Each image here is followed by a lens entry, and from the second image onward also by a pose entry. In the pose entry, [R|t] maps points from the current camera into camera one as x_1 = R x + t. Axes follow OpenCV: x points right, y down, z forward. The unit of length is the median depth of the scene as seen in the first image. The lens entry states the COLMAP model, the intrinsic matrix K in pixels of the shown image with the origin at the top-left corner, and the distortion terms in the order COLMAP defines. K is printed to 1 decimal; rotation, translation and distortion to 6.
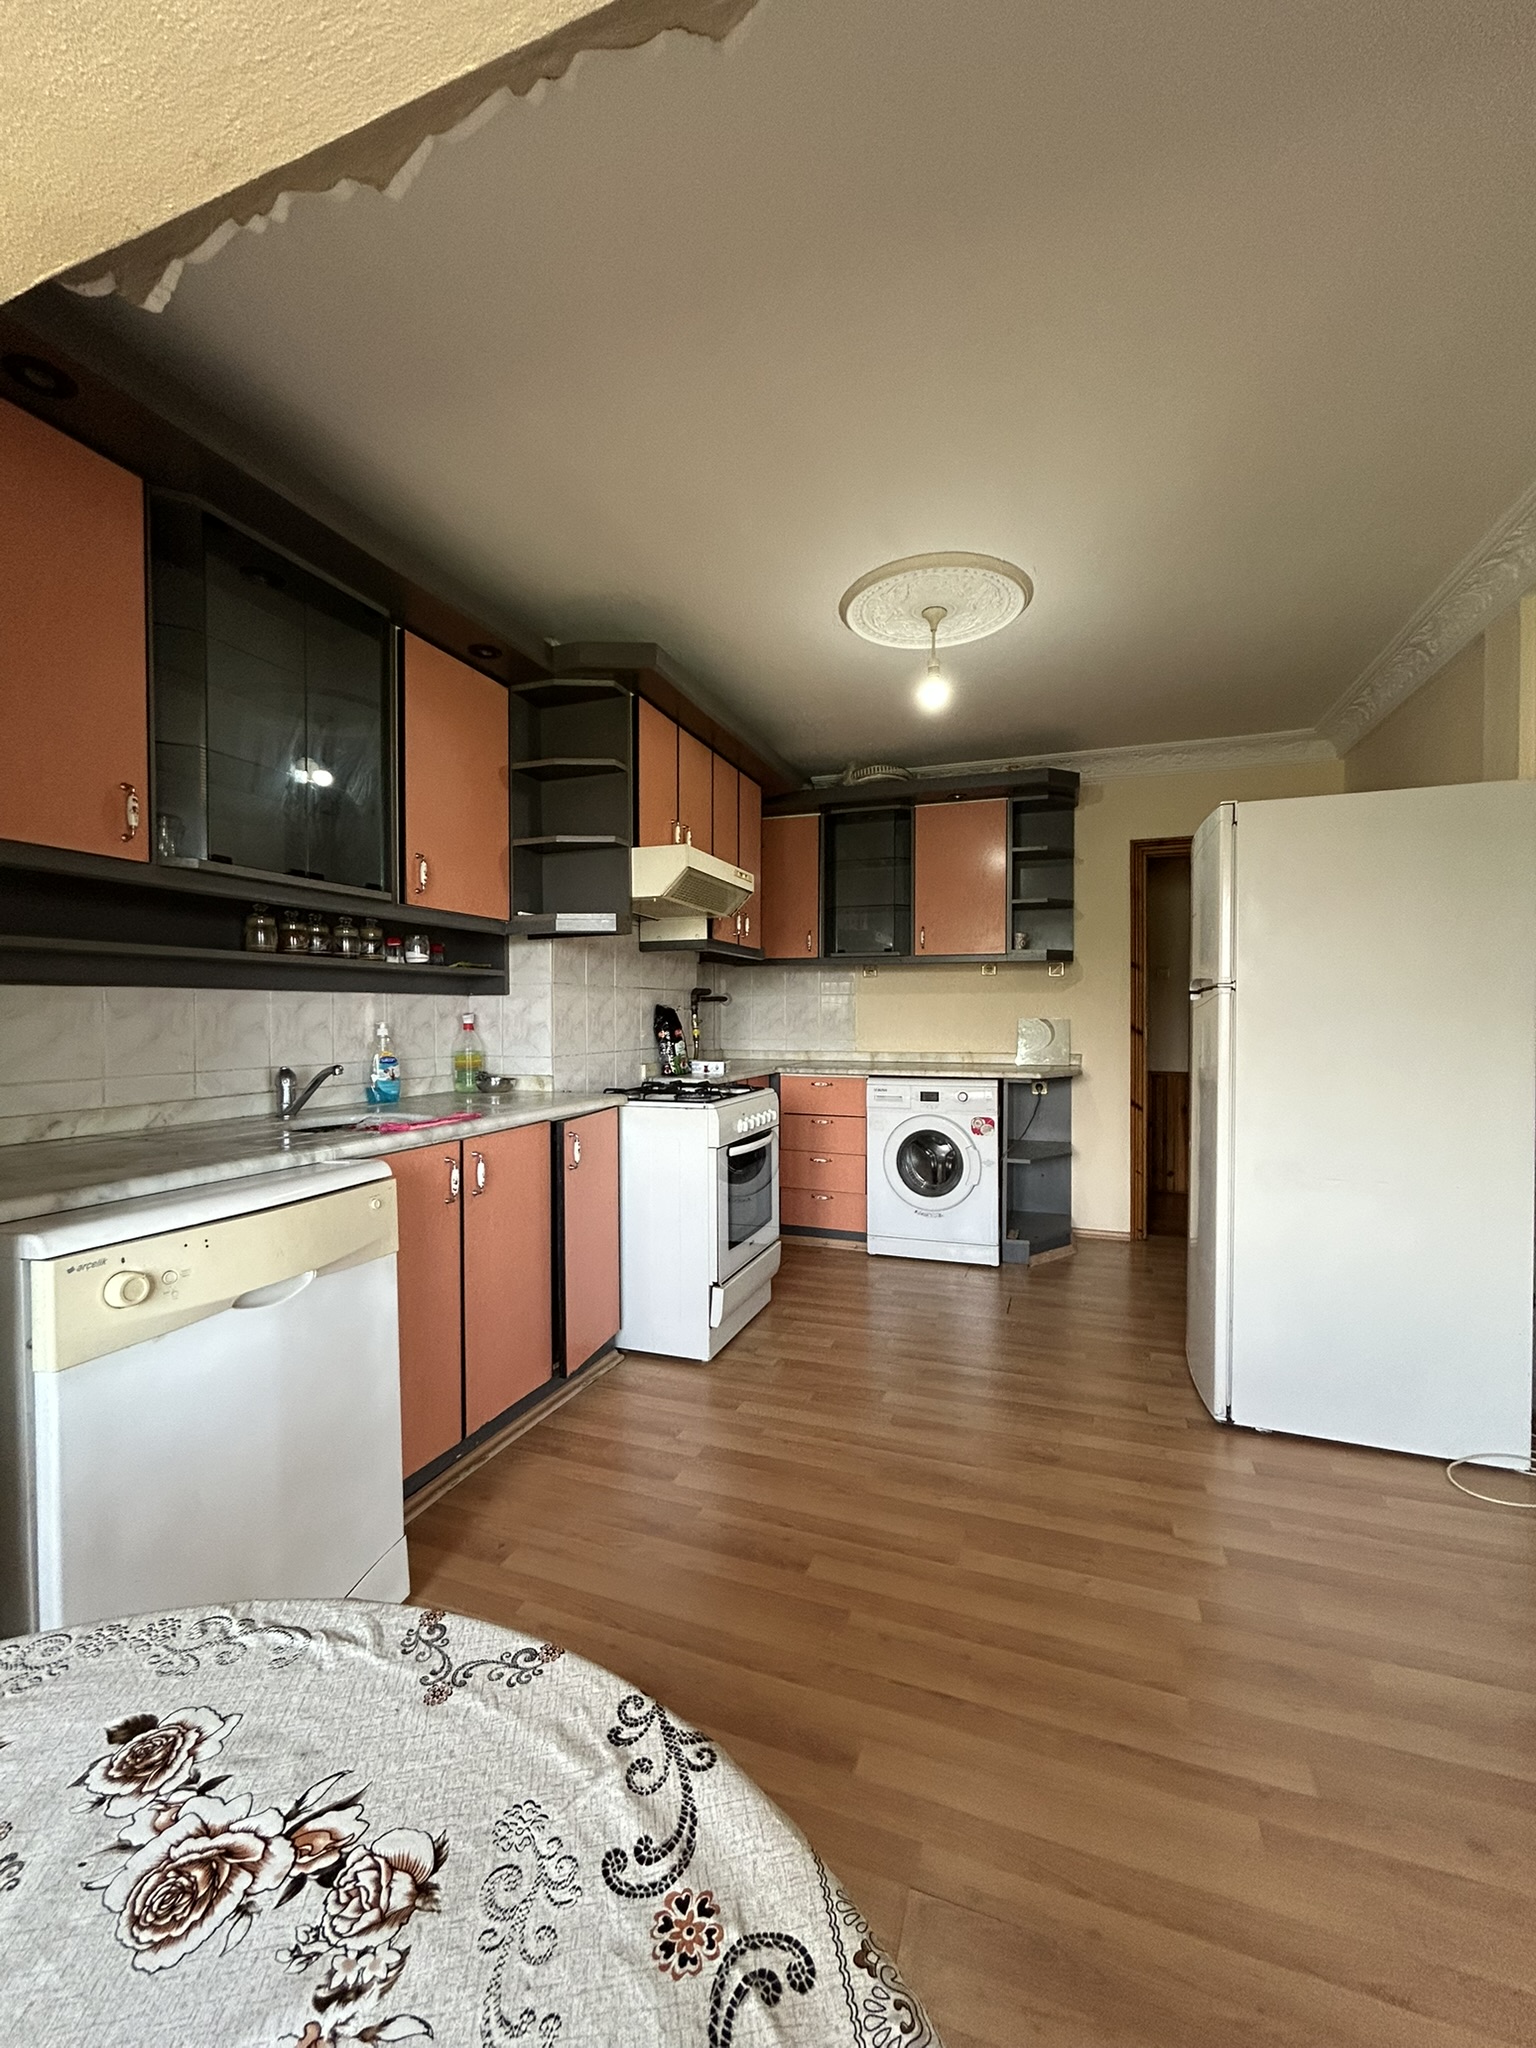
lens RADIAL K [[823.5, 0, 767.9], [0, 823.5, 1027.7], [0, 0, 1]] dist [-0.001032, 0.001073]
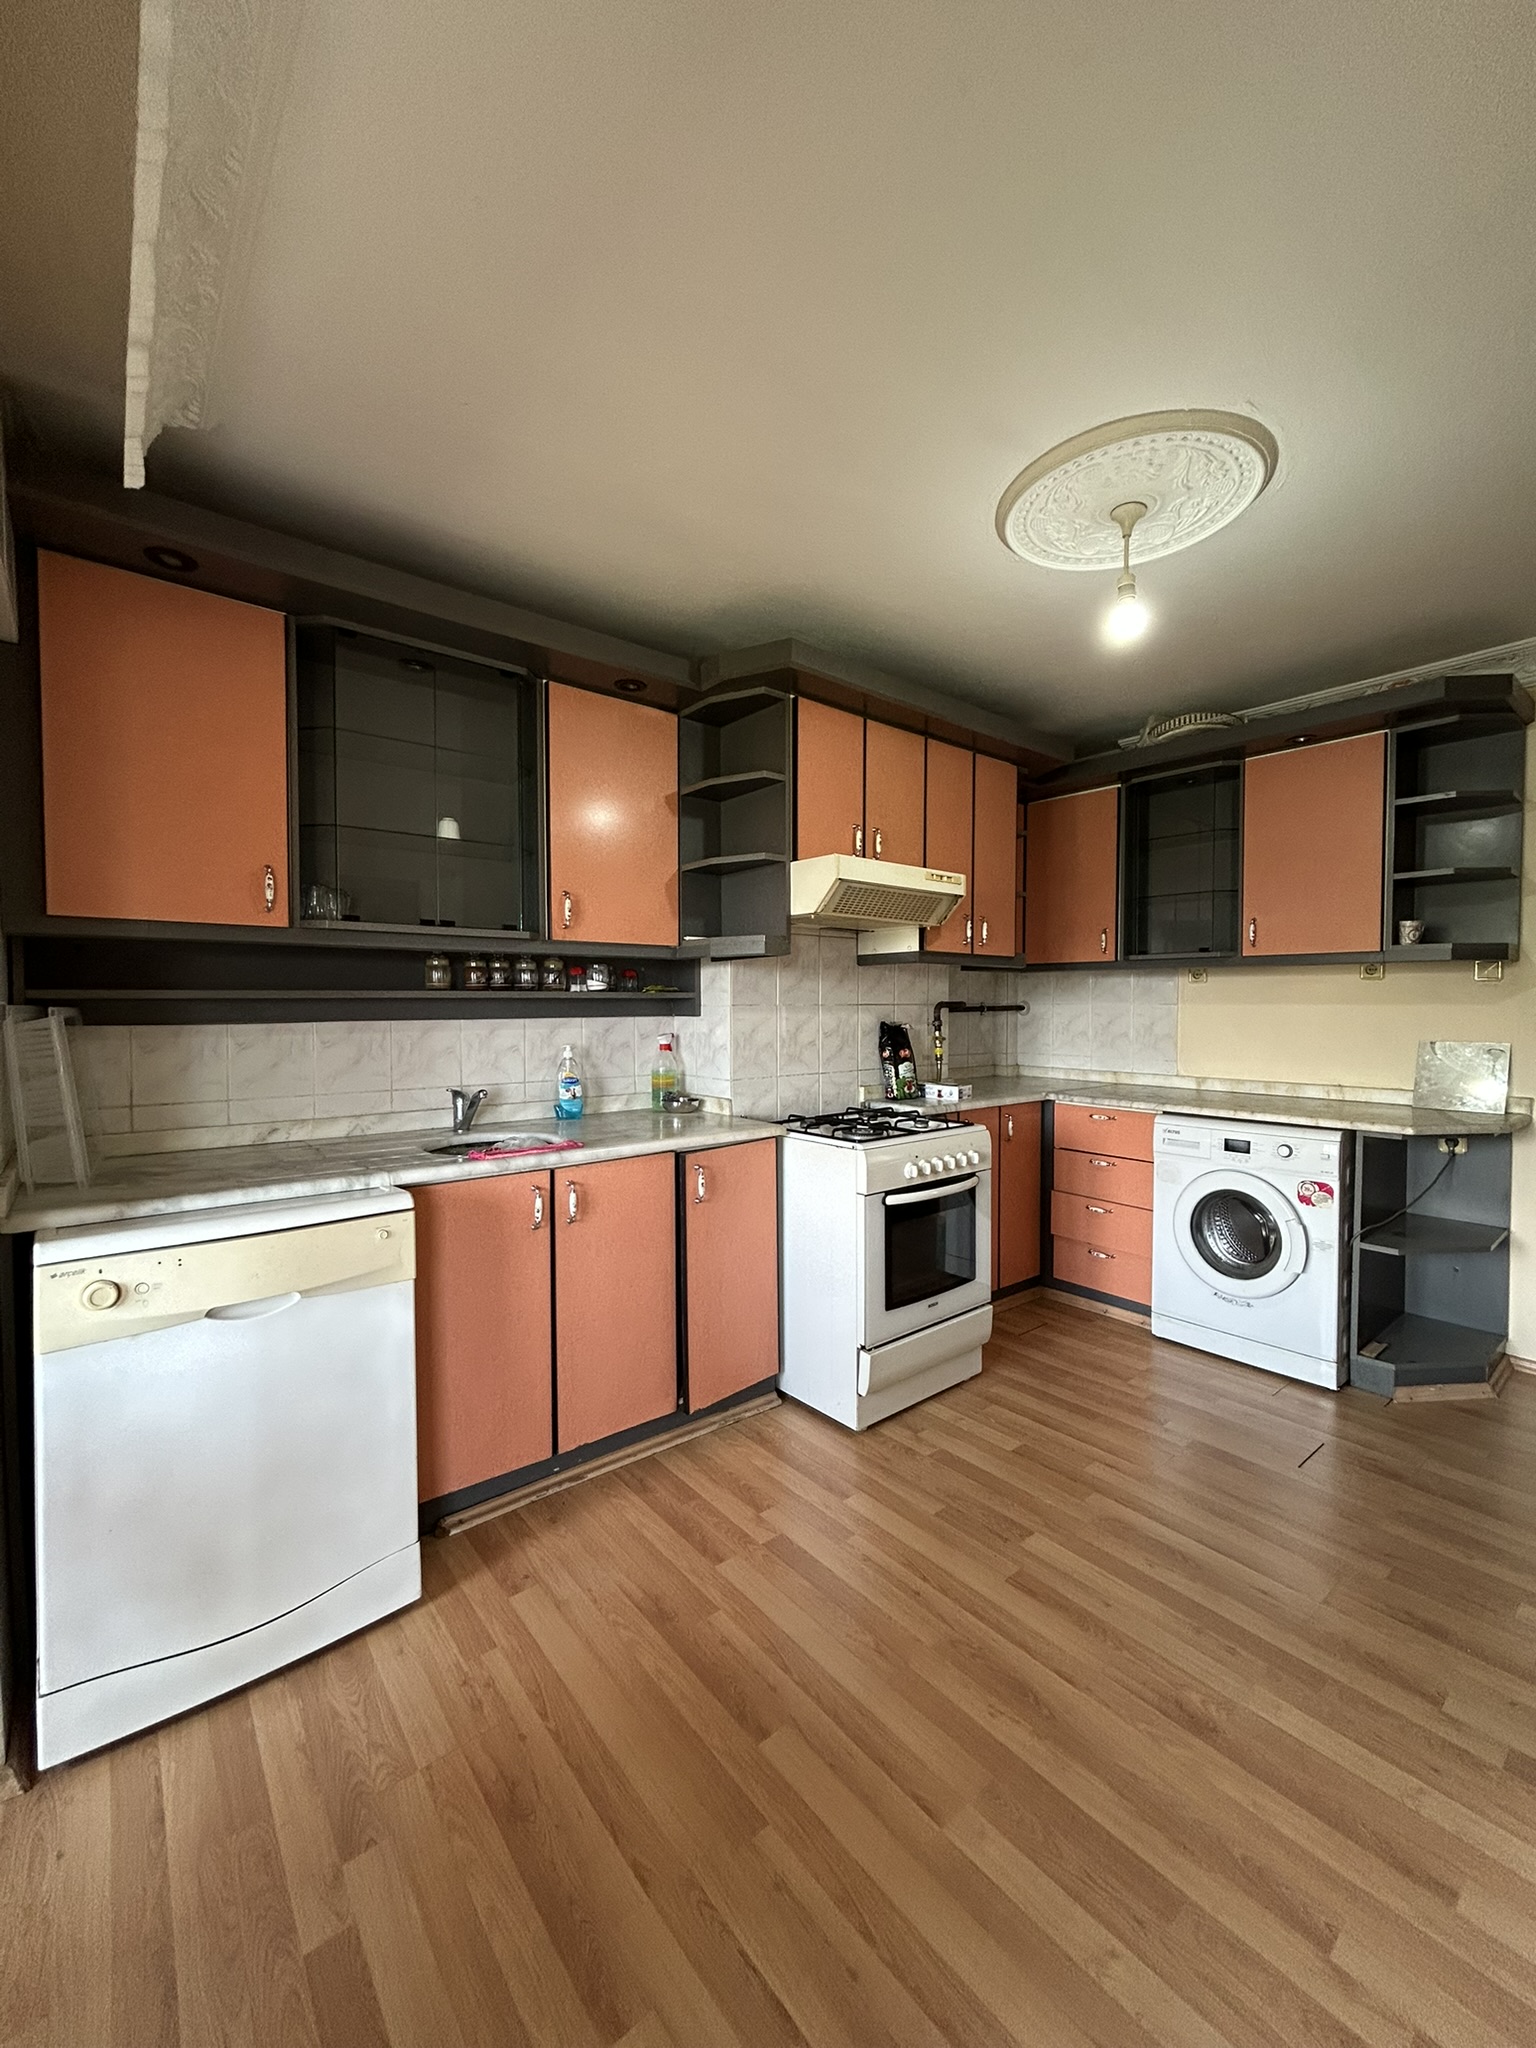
lens RADIAL K [[823.5, 0, 770.5], [0, 823.5, 1025.8], [0, 0, 1]] dist [-0.001032, 0.001073]
pose [[0.861077, 0.014916, -0.508255, 0.314775], [-0.008740, 0.999856, 0.014535, -0.050312], [0.508399, -0.008074, 0.861084, 0.199476]]
